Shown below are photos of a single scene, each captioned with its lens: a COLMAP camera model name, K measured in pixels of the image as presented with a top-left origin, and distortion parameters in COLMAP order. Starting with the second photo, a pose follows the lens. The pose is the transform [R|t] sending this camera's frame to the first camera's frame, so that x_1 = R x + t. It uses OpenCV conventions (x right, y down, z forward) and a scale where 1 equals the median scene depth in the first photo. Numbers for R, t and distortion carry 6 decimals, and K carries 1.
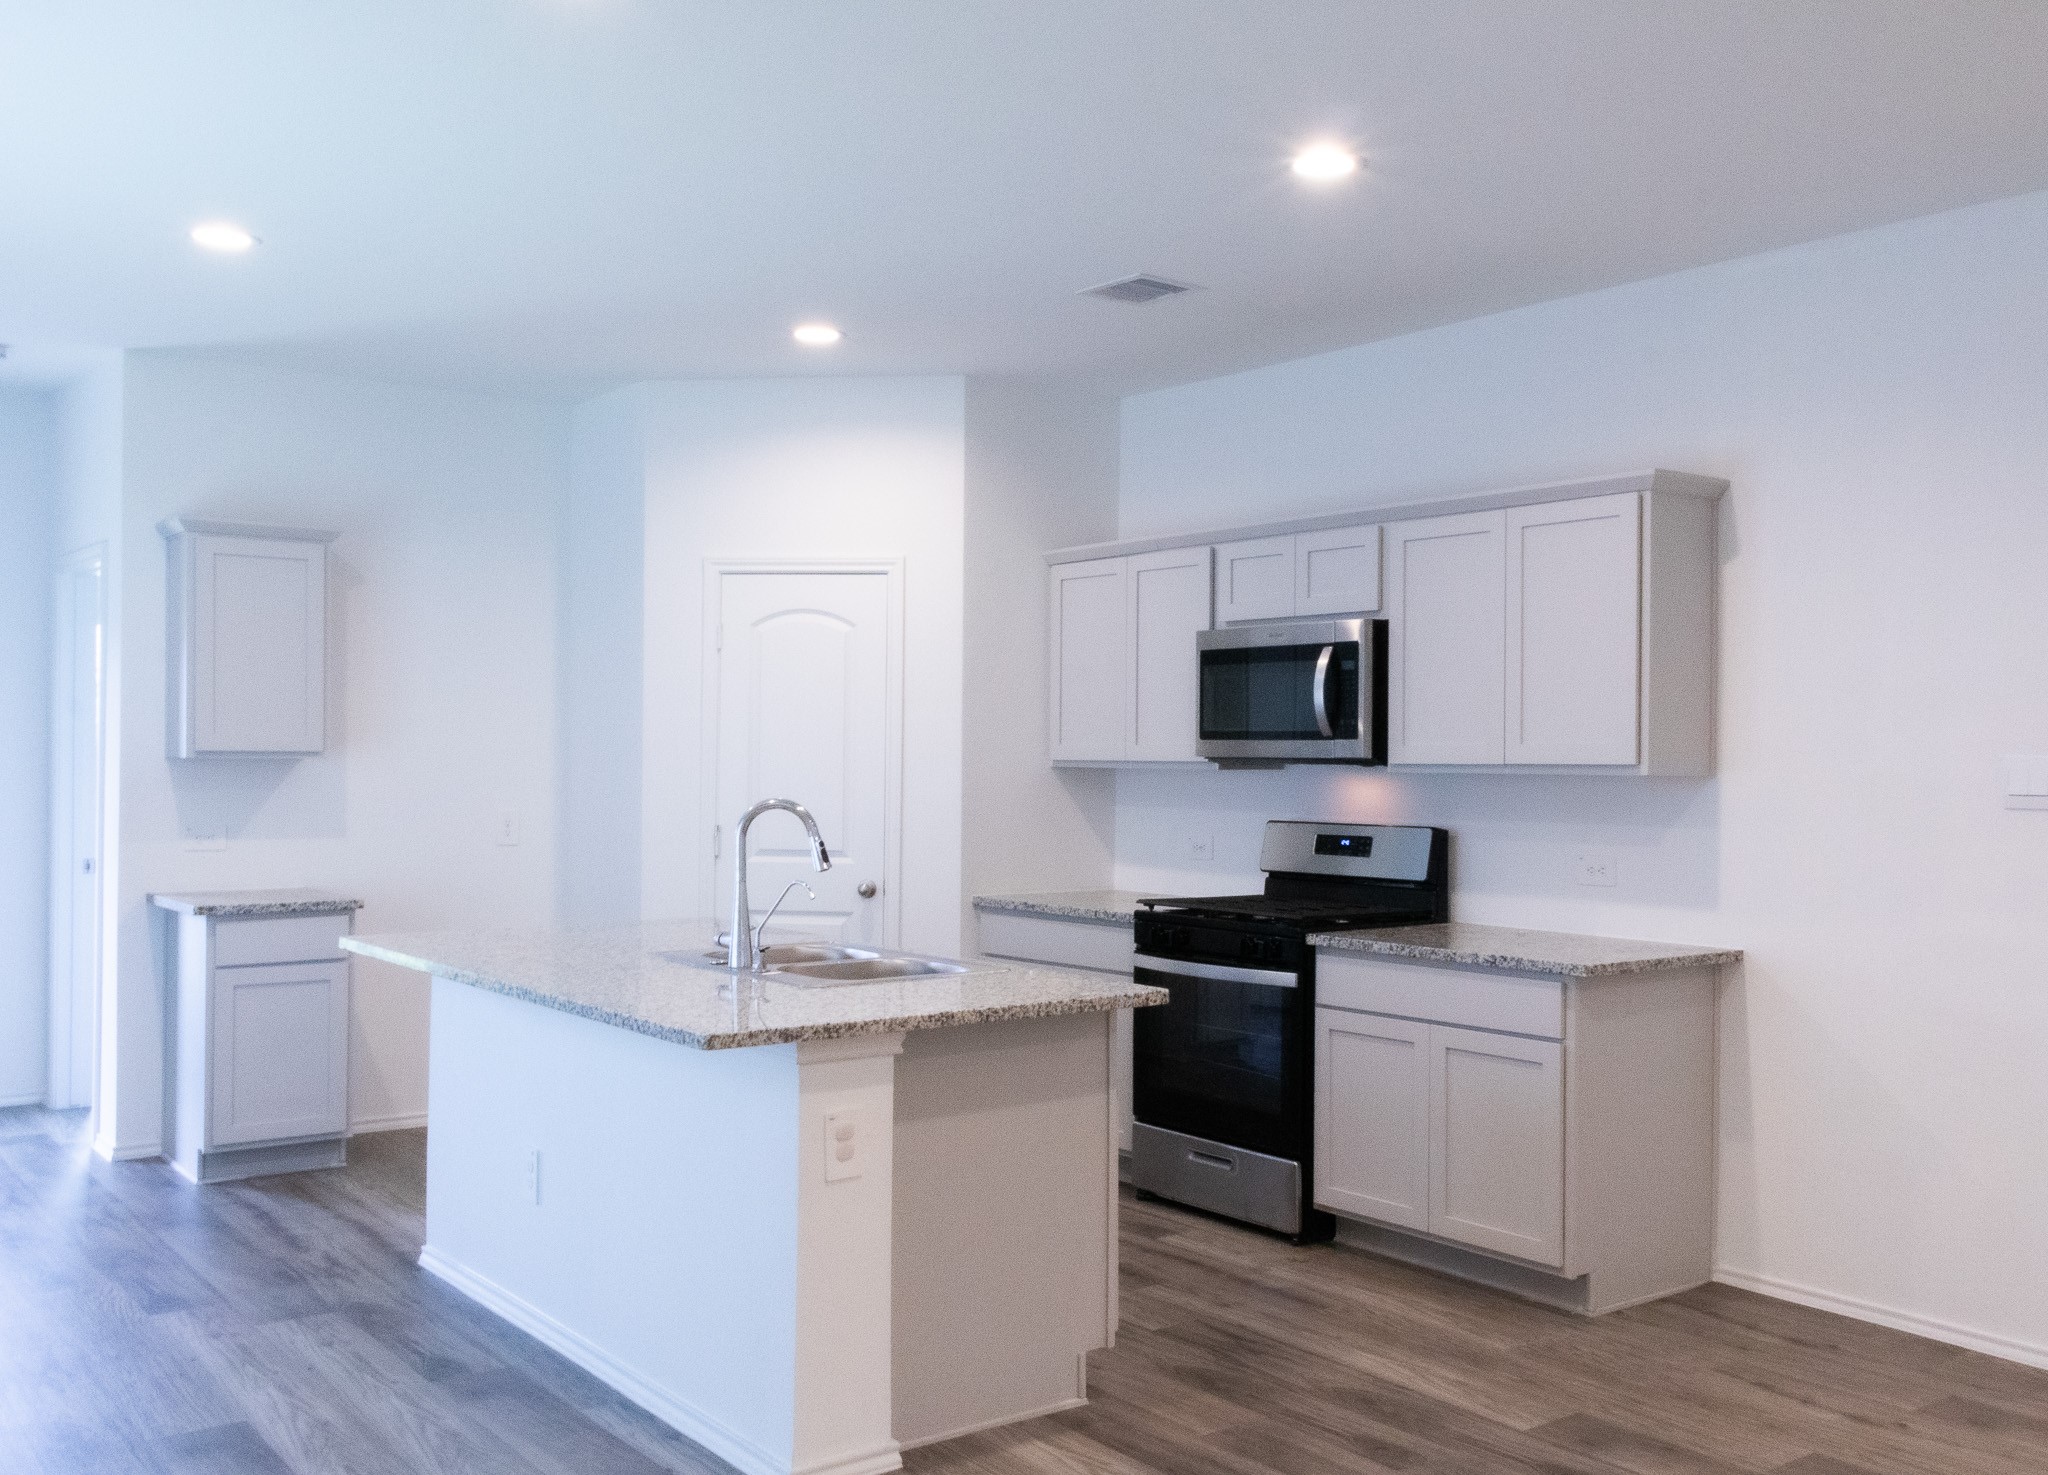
lens RADIAL K [[1896.7, 0, 1100.6], [0, 1896.7, 739.6], [0, 0, 1]] dist [0.005289, 0.008247]
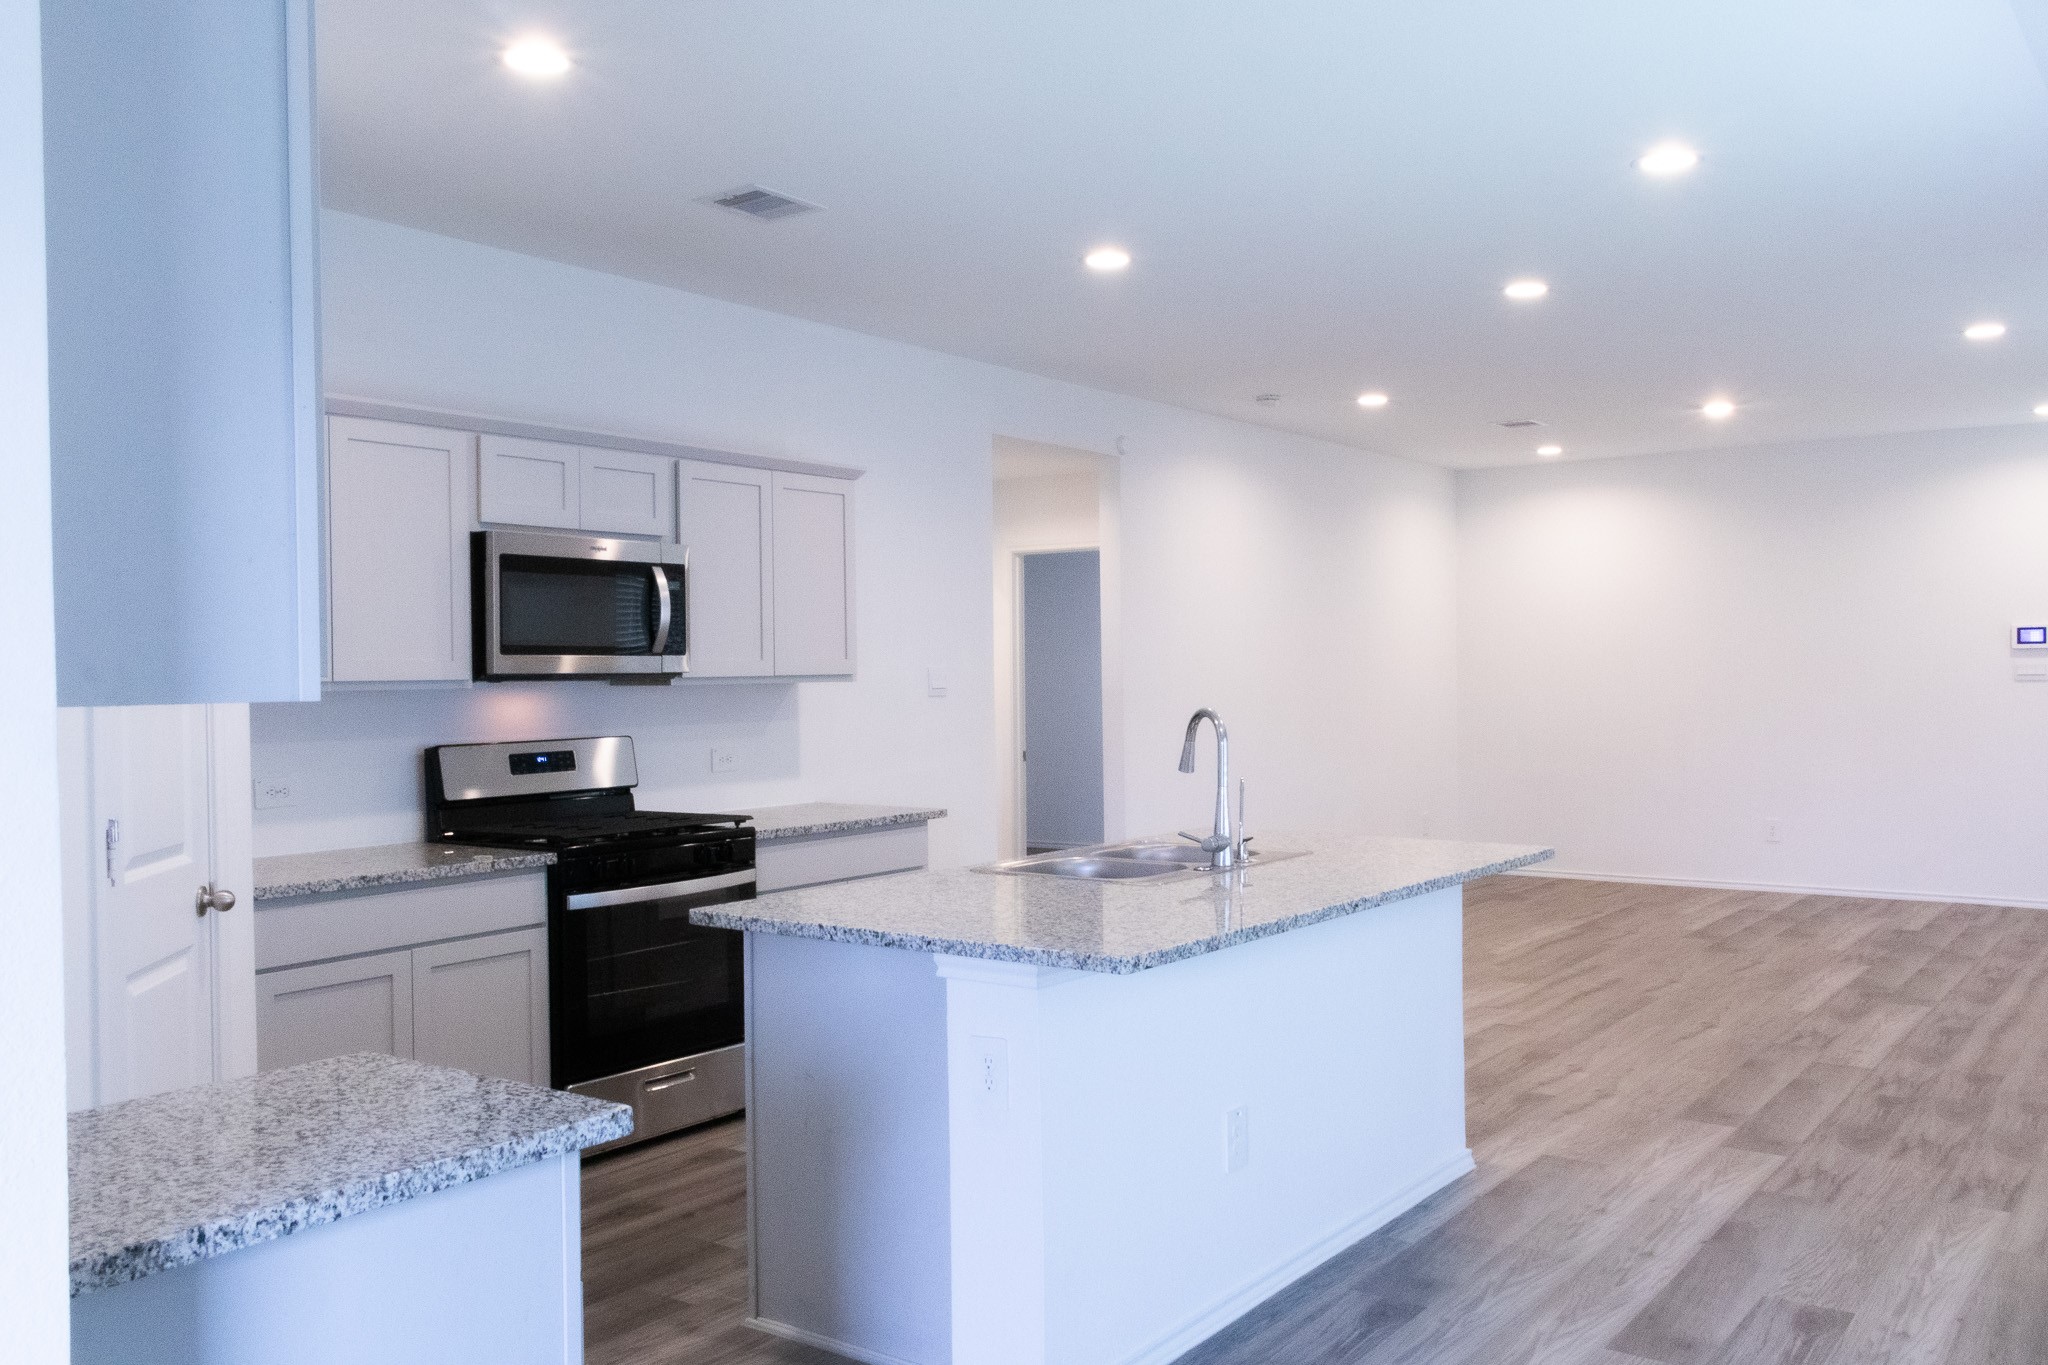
lens RADIAL K [[1684.4, 0, 1024.0], [0, 1684.4, 682.5], [0, 0, 1]] dist [-0.004902, -0.002546]
pose [[-0.266069, -0.011085, 0.963890, -0.846085], [0.000750, 0.999931, 0.011707, 0.004462], [-0.963954, 0.003838, -0.266042, 1.070469]]
